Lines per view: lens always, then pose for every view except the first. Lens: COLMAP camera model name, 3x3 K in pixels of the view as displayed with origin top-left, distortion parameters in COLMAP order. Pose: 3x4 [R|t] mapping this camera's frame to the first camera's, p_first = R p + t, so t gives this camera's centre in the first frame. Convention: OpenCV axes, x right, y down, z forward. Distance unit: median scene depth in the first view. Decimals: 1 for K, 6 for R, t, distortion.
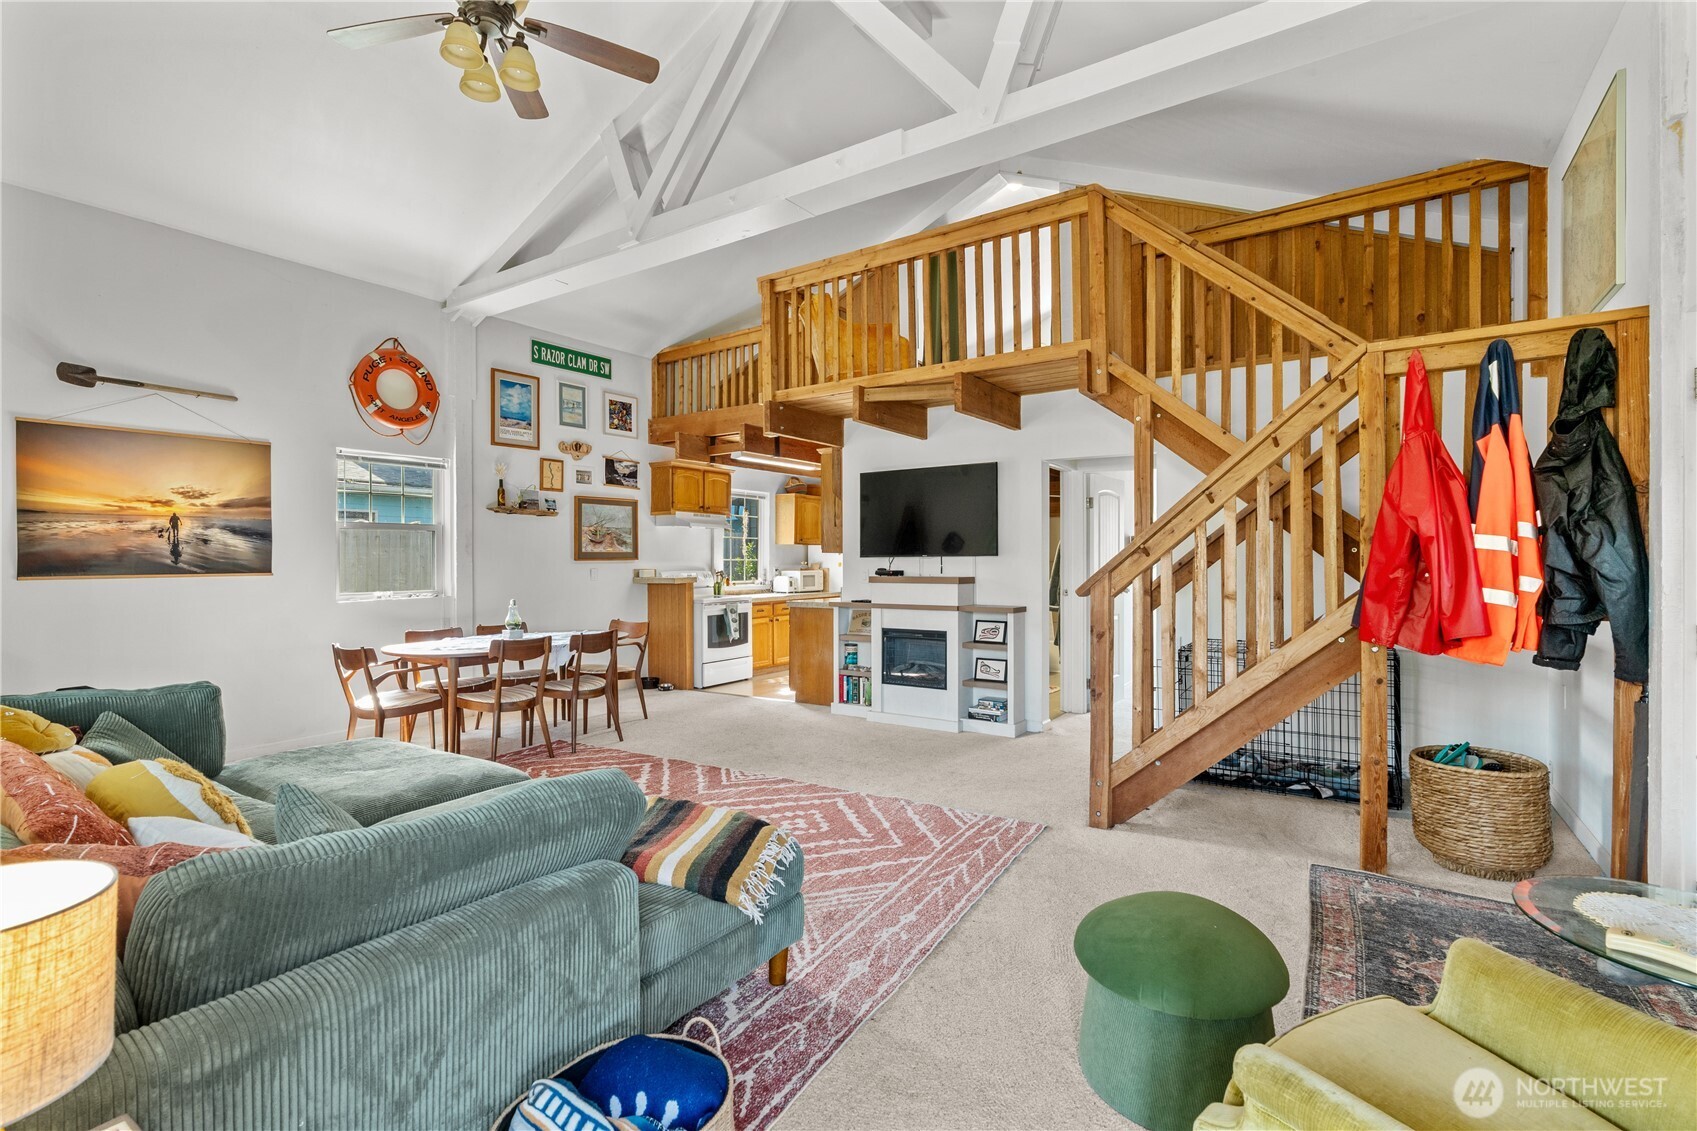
lens RADIAL K [[785.0, 0, 838.8], [0, 785.0, 561.5], [0, 0, 1]] dist [0.000259, 0.000233]
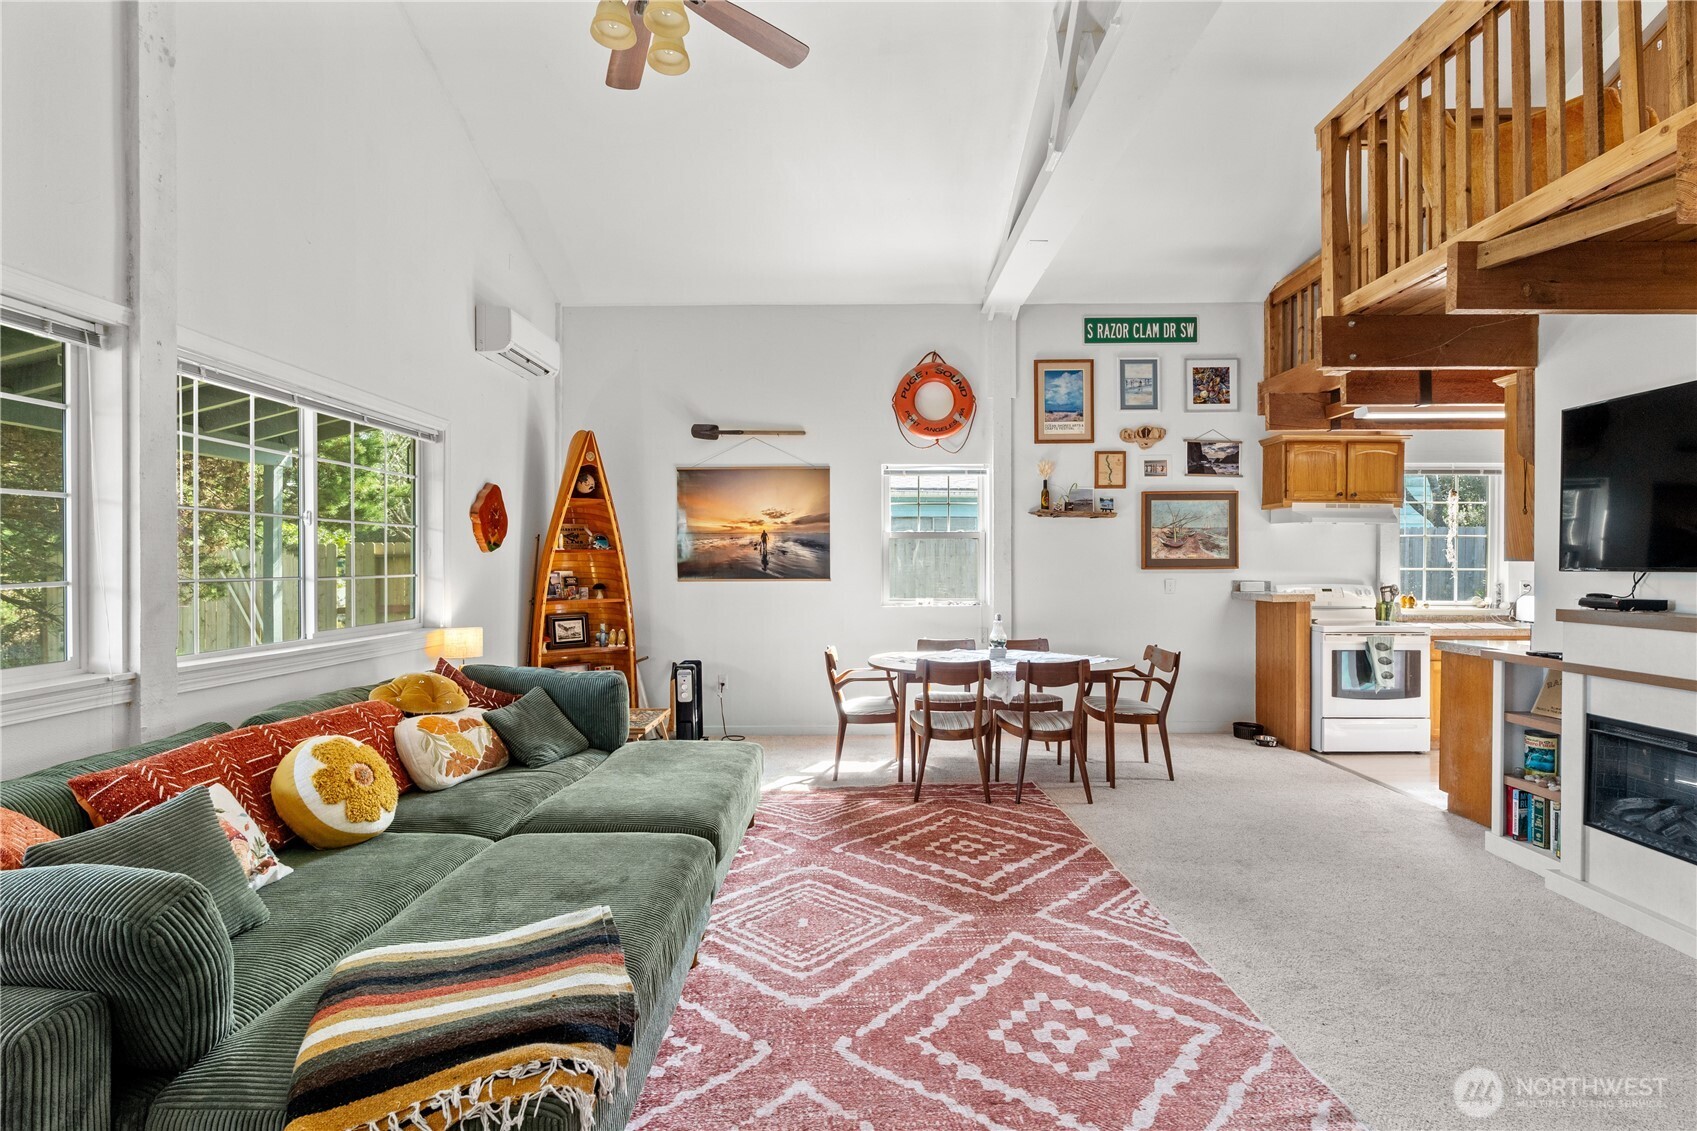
lens RADIAL K [[765.0, 0, 848.5], [0, 765.0, 565.5], [0, 0, 1]] dist [0.002019, 0.000682]
pose [[0.555749, 0.007703, -0.831314, 0.200427], [-0.004181, 0.999970, 0.006470, -0.010834], [0.831340, -0.000120, 0.555765, 0.341699]]
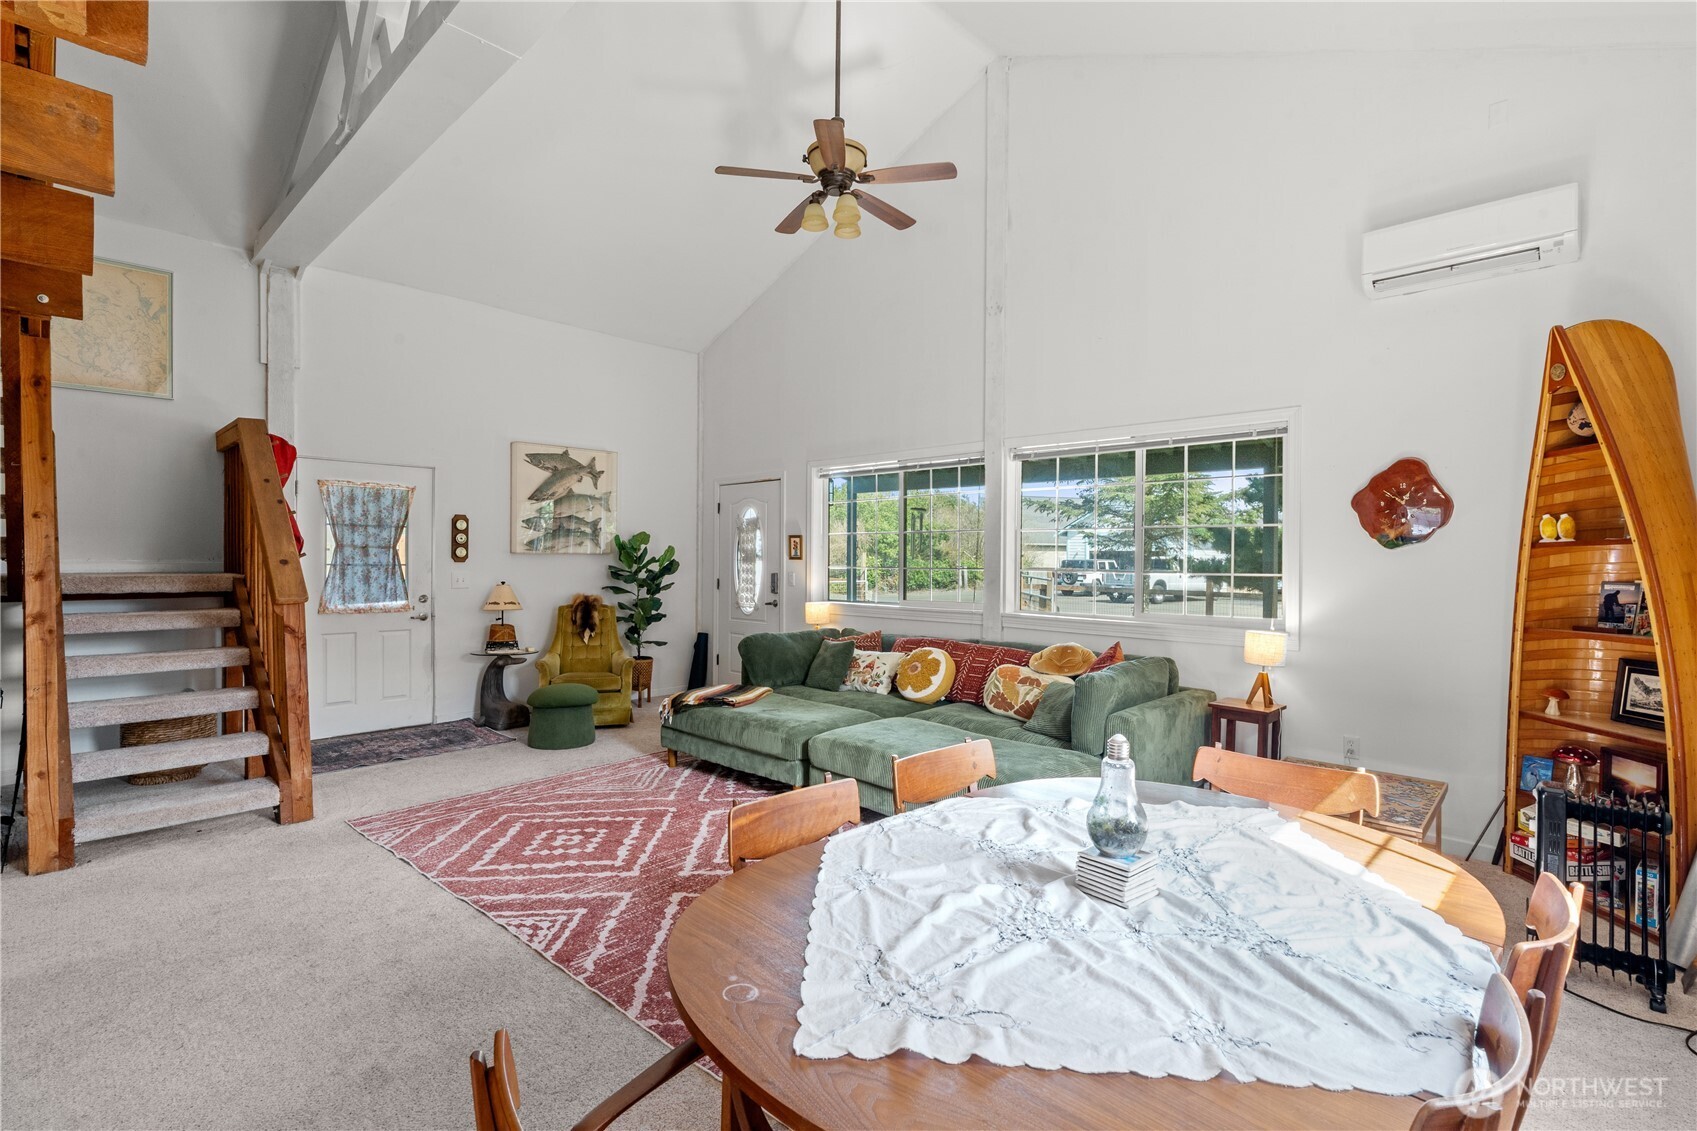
lens RADIAL K [[785.0, 0, 838.8], [0, 785.0, 561.5], [0, 0, 1]] dist [0.000259, 0.000233]
pose [[-0.985861, -0.003332, 0.167534, -0.340057], [-0.002581, 0.999986, 0.004697, -0.010484], [-0.167547, 0.004198, -0.985855, 1.173580]]
